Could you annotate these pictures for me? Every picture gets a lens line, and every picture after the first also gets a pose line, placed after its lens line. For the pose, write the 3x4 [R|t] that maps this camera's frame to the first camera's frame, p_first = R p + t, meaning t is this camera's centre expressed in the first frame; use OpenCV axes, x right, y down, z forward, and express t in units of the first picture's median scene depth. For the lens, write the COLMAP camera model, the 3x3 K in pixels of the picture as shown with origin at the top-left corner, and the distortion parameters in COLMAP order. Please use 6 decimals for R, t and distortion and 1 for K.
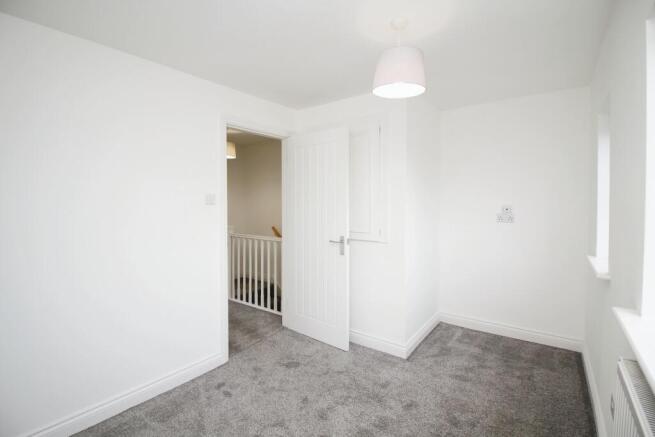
lens RADIAL K [[304.1, 0, 330.9], [0, 304.1, 222.7], [0, 0, 1]] dist [-0.018920, -0.000711]
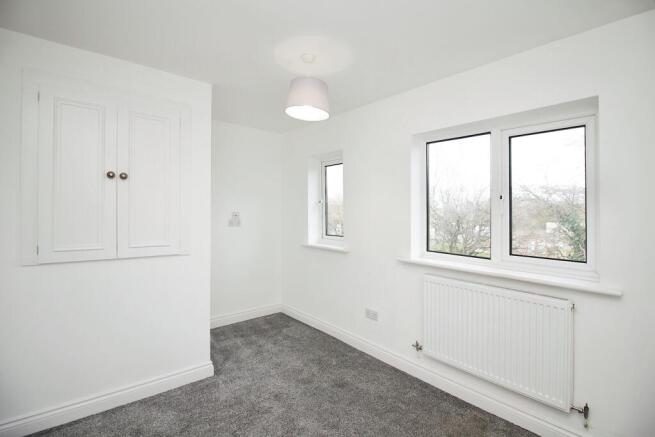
lens RADIAL K [[304.1, 0, 332.8], [0, 304.1, 214.4], [0, 0, 1]] dist [-0.018920, -0.000711]
pose [[0.232592, -0.011816, 0.972503, -0.590496], [0.050433, 0.998727, 0.000073, -0.033470], [-0.971266, 0.049030, 0.232892, 0.403534]]
